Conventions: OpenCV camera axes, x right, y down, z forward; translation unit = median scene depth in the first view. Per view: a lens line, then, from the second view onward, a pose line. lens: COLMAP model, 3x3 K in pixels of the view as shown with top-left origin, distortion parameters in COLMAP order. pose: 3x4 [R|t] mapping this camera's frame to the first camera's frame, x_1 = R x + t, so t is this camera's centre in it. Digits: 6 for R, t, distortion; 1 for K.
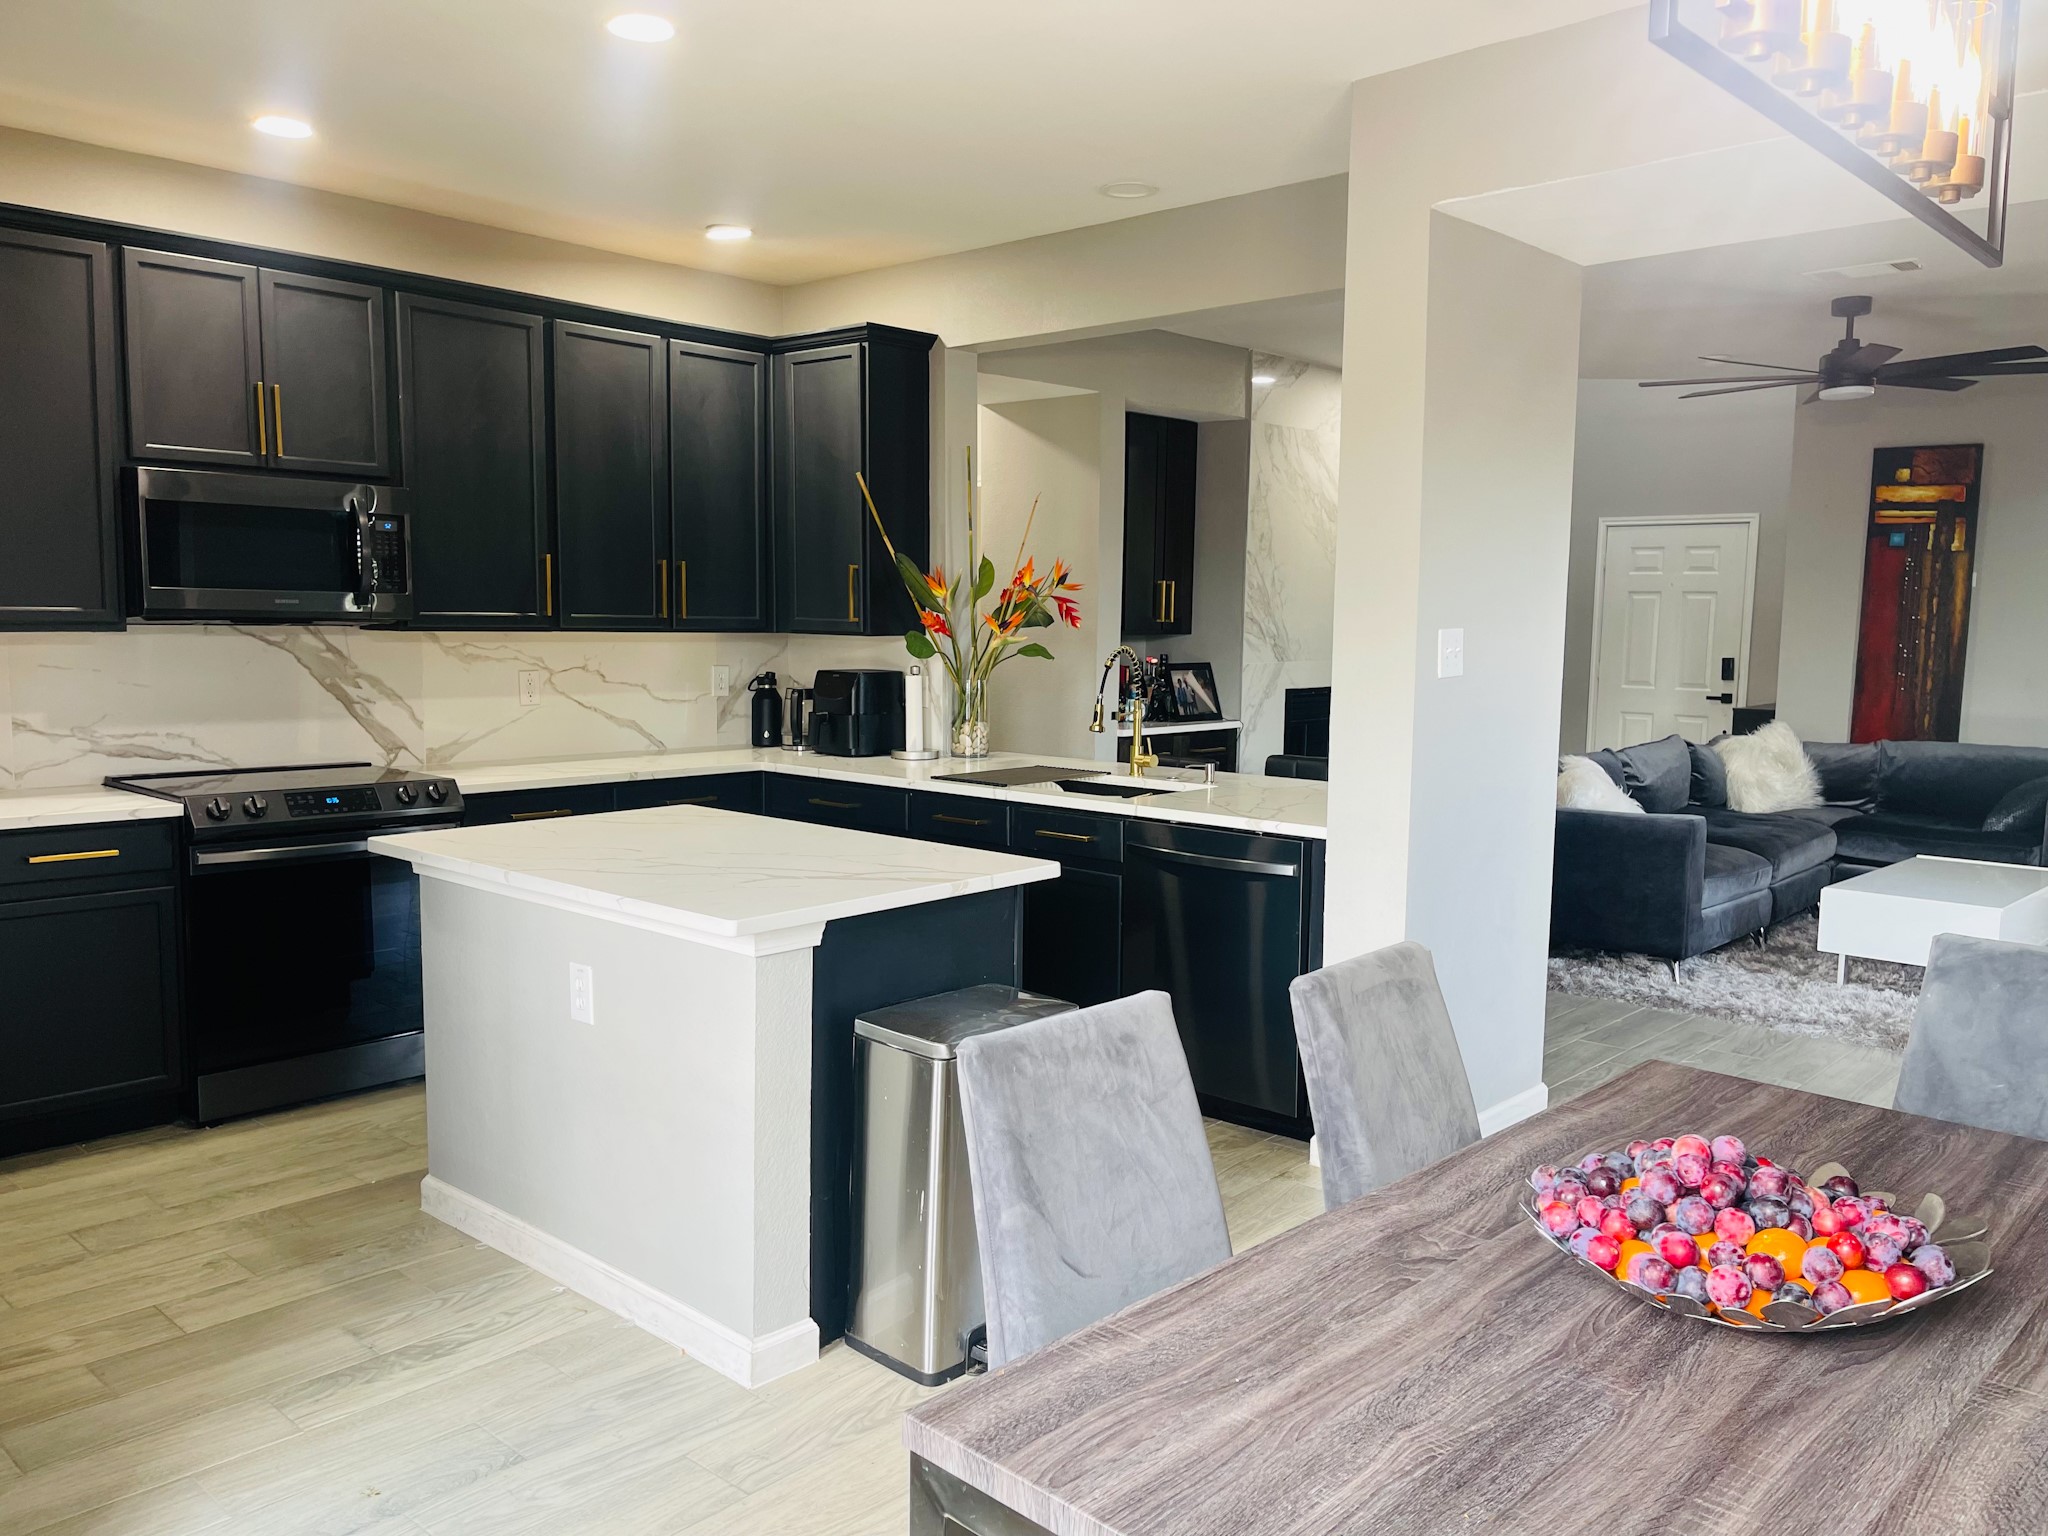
lens RADIAL K [[1554.0, 0, 1035.2], [0, 1554.0, 786.4], [0, 0, 1]] dist [0.076728, -0.097826]
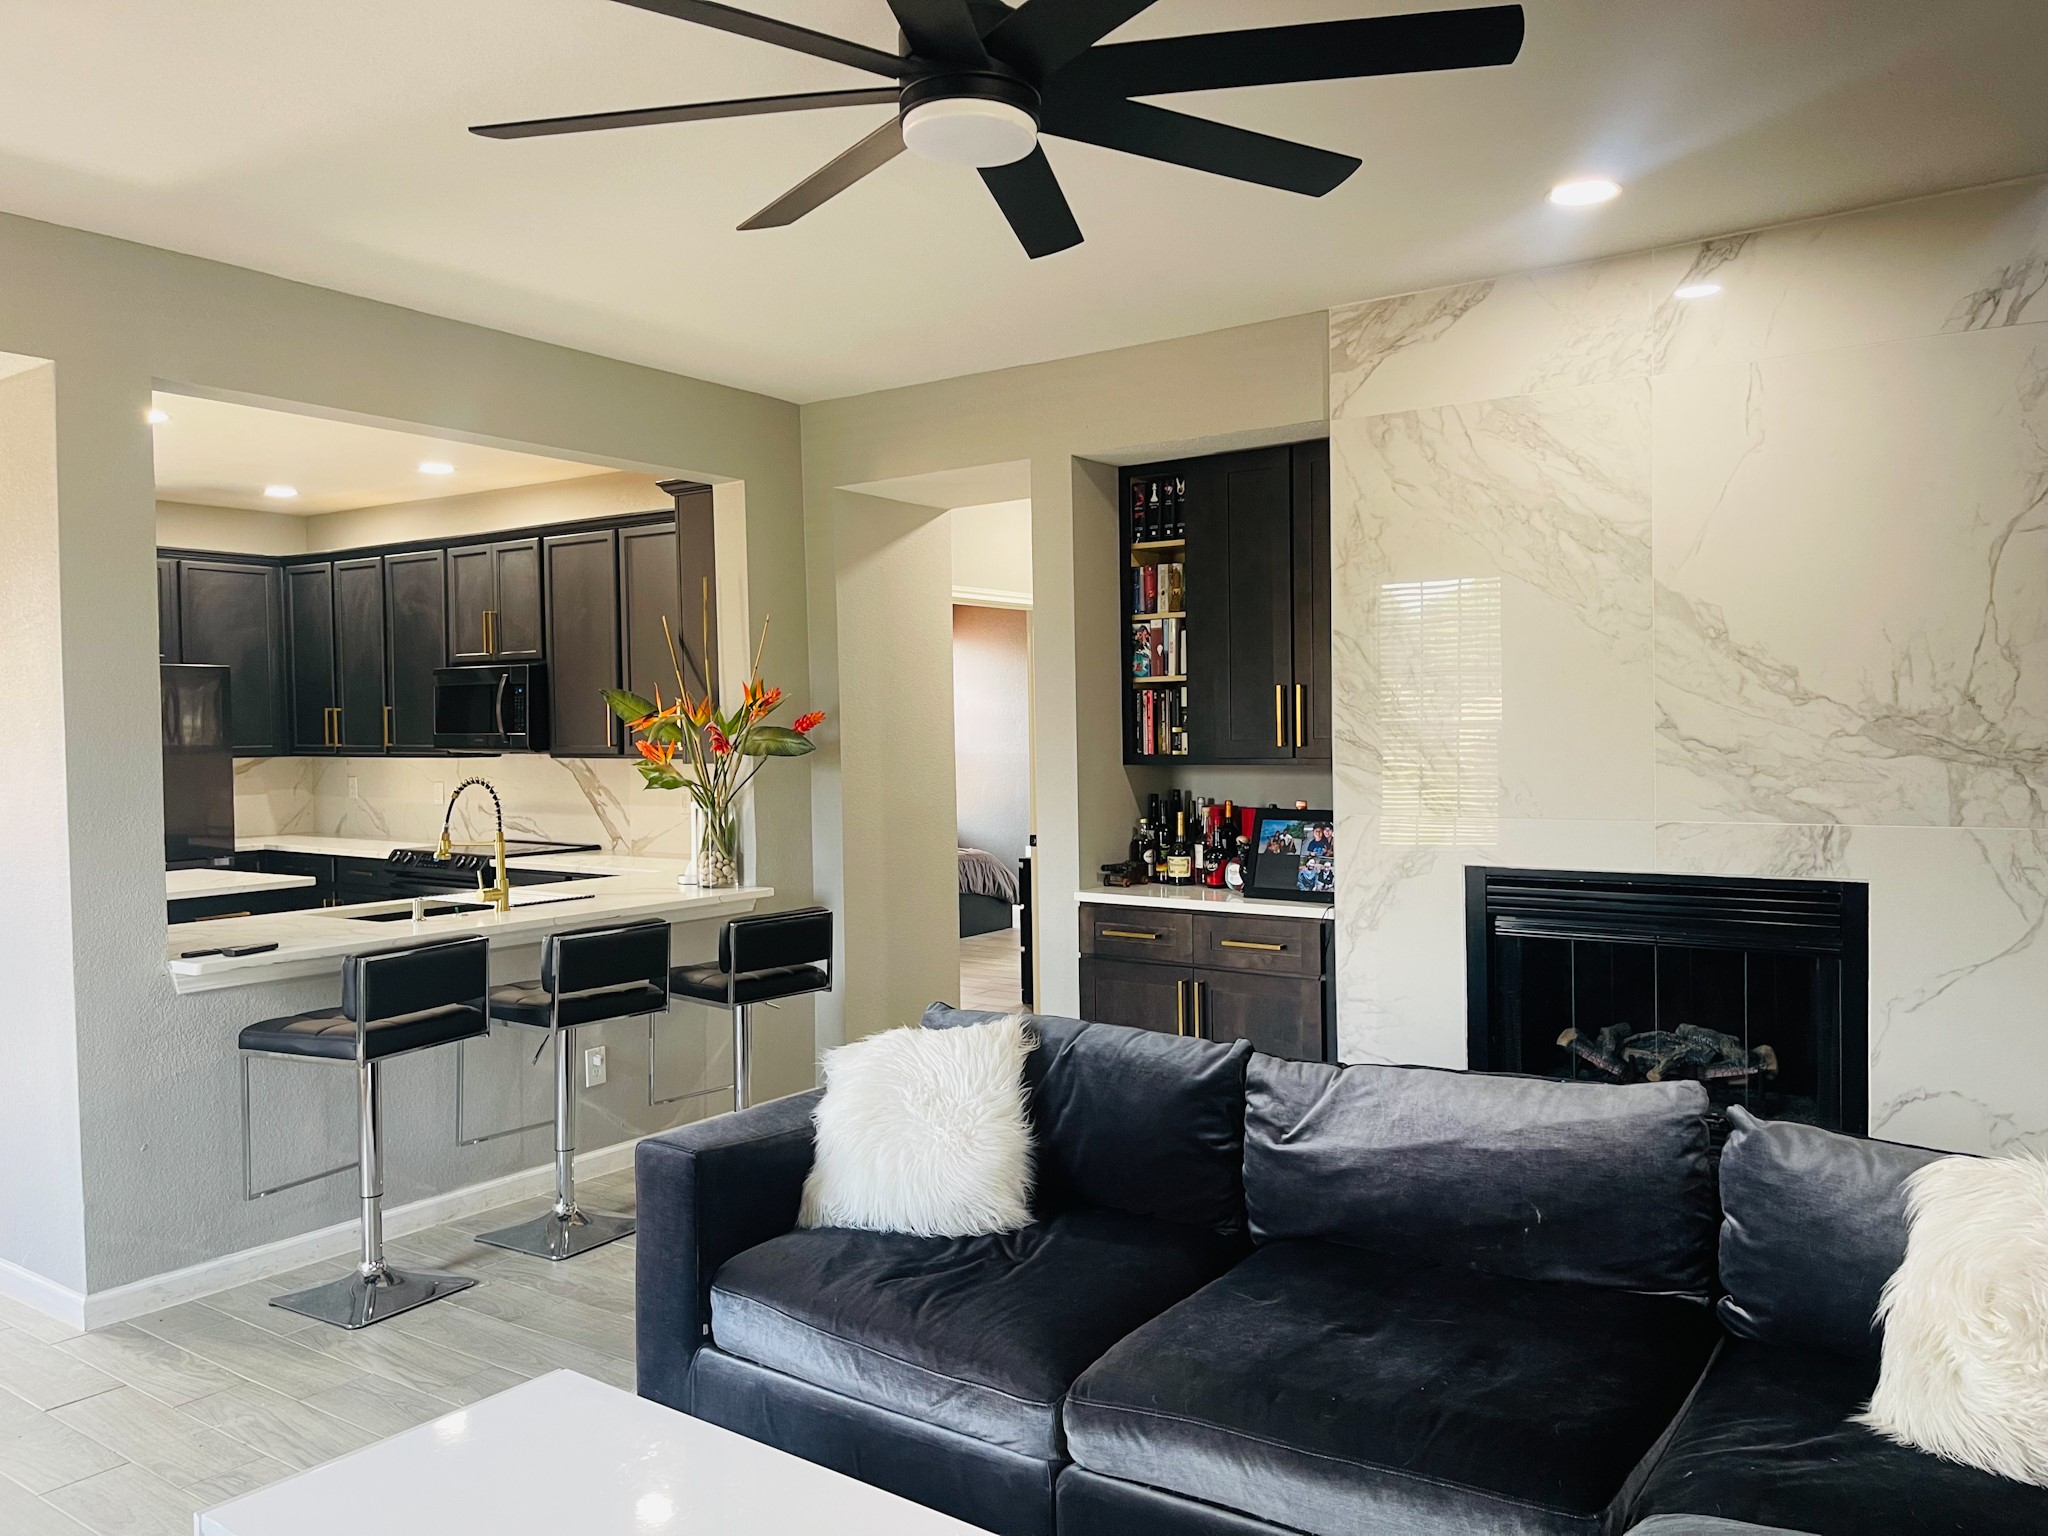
lens RADIAL K [[1535.8, 0, 1024.0], [0, 1535.8, 768.0], [0, 0, 1]] dist [0.077919, -0.103219]
pose [[0.127874, 0.013316, -0.991701, 0.953804], [-0.097193, 0.995265, 0.000831, -0.114399], [0.987017, 0.096280, 0.128563, 1.068936]]
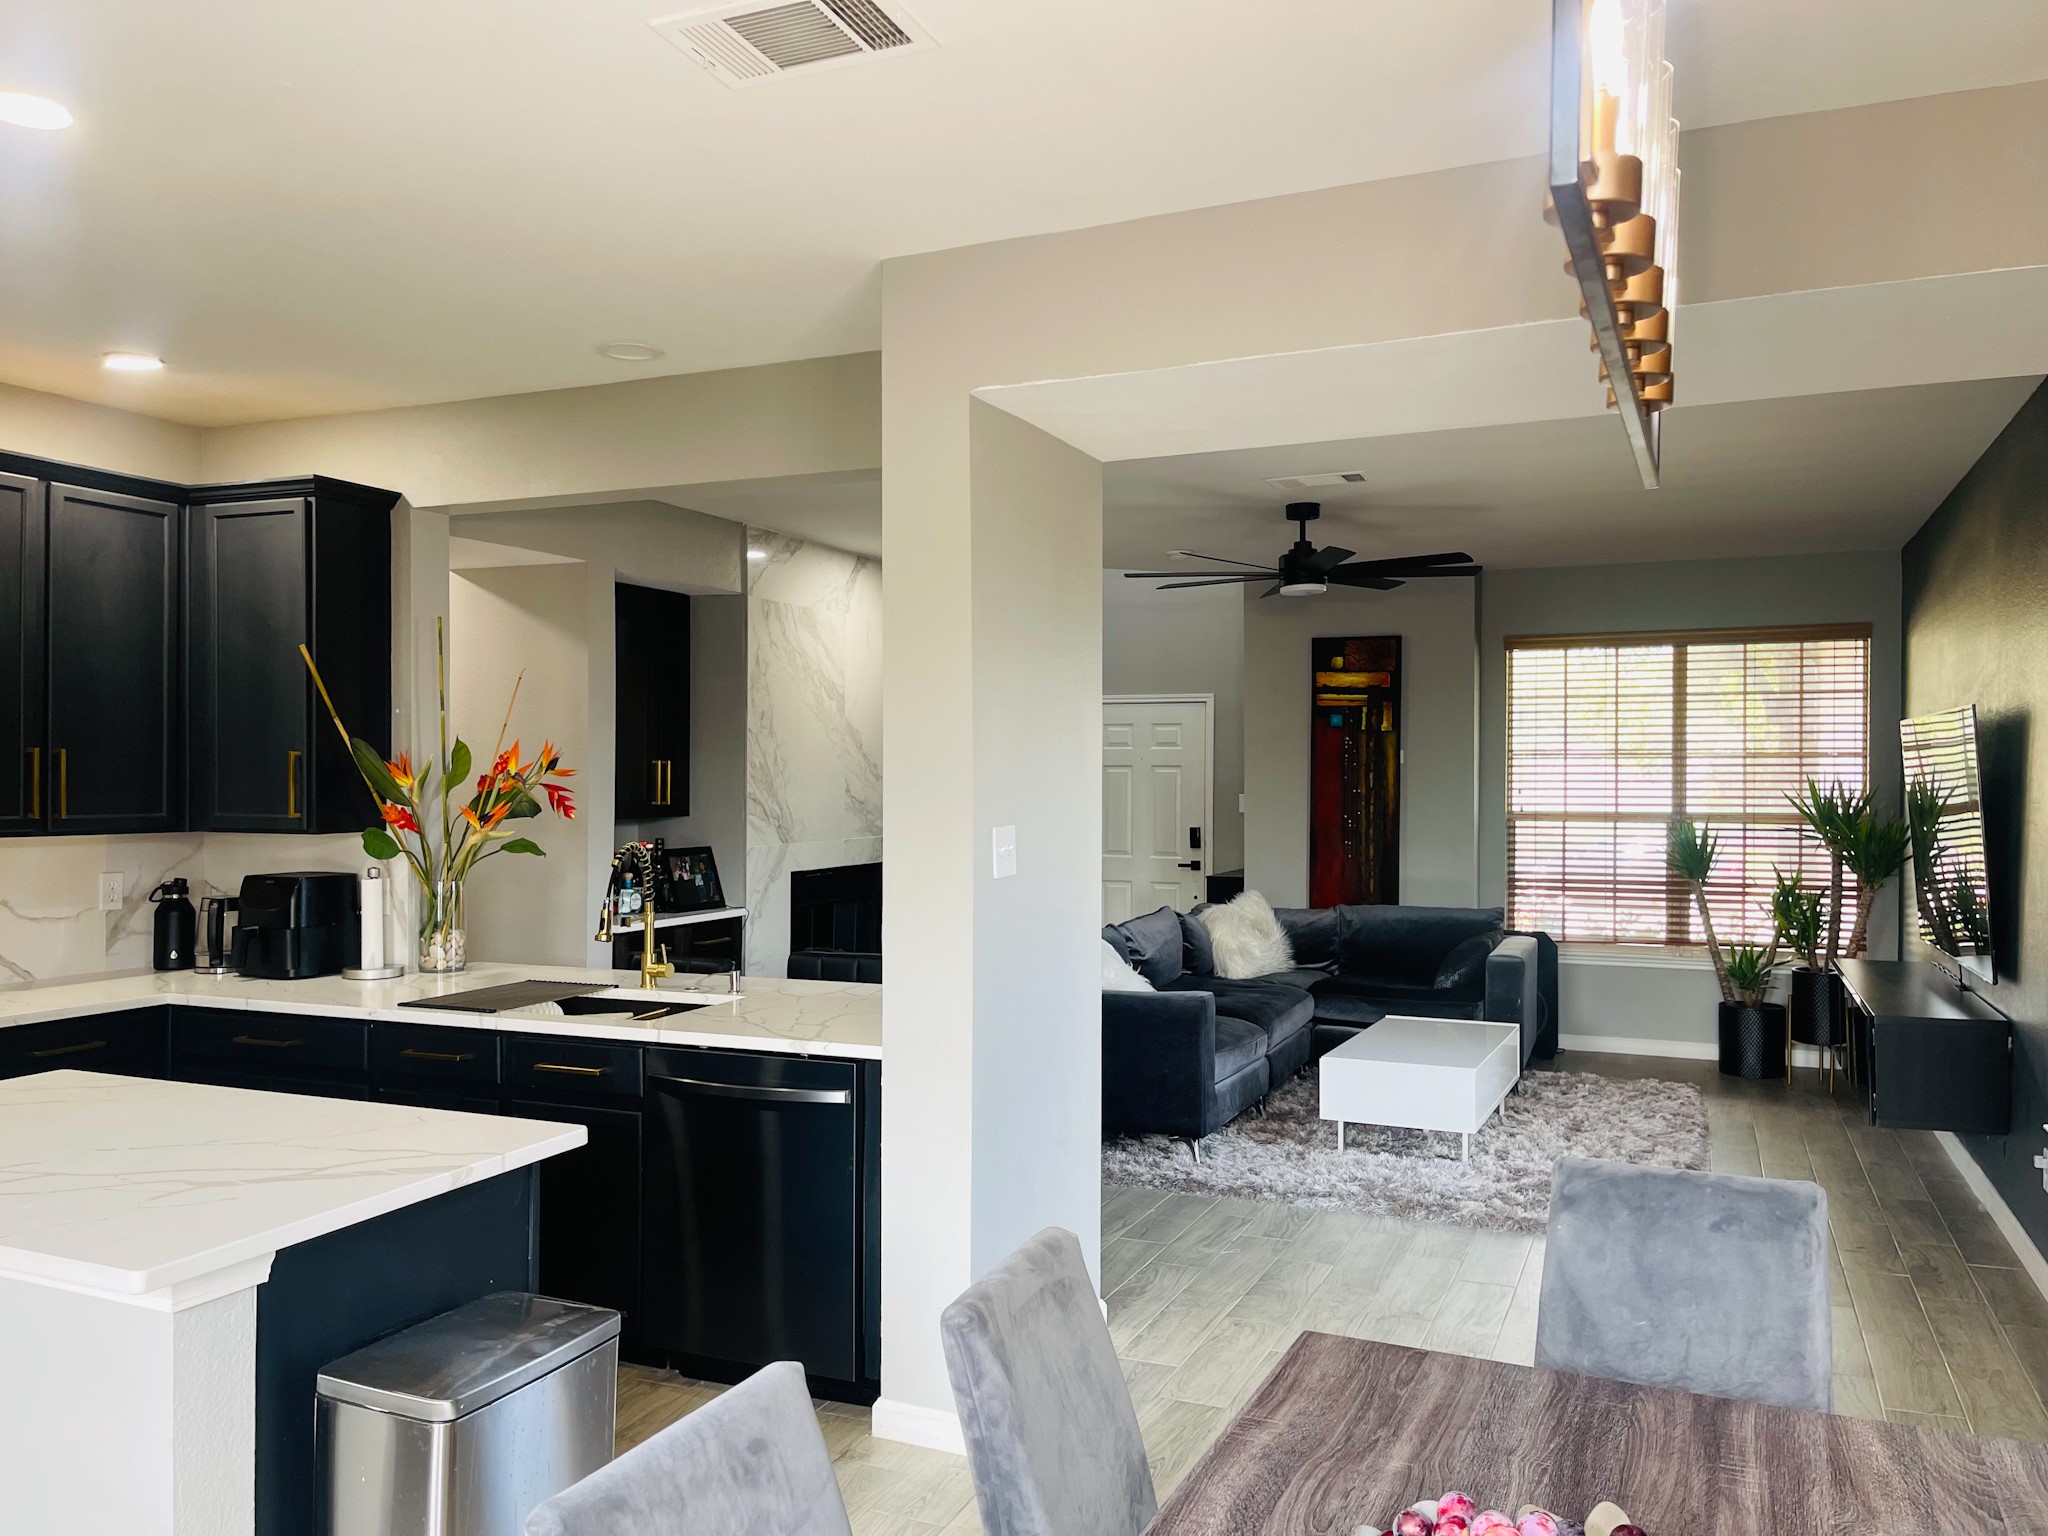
lens RADIAL K [[1554.8, 0, 1008.9], [0, 1554.8, 773.2], [0, 0, 1]] dist [0.085710, -0.112206]
pose [[0.948363, -0.009410, 0.317047, -0.019659], [0.045018, 0.993434, -0.105175, -0.022617], [-0.313976, 0.114017, 0.942560, 0.073573]]
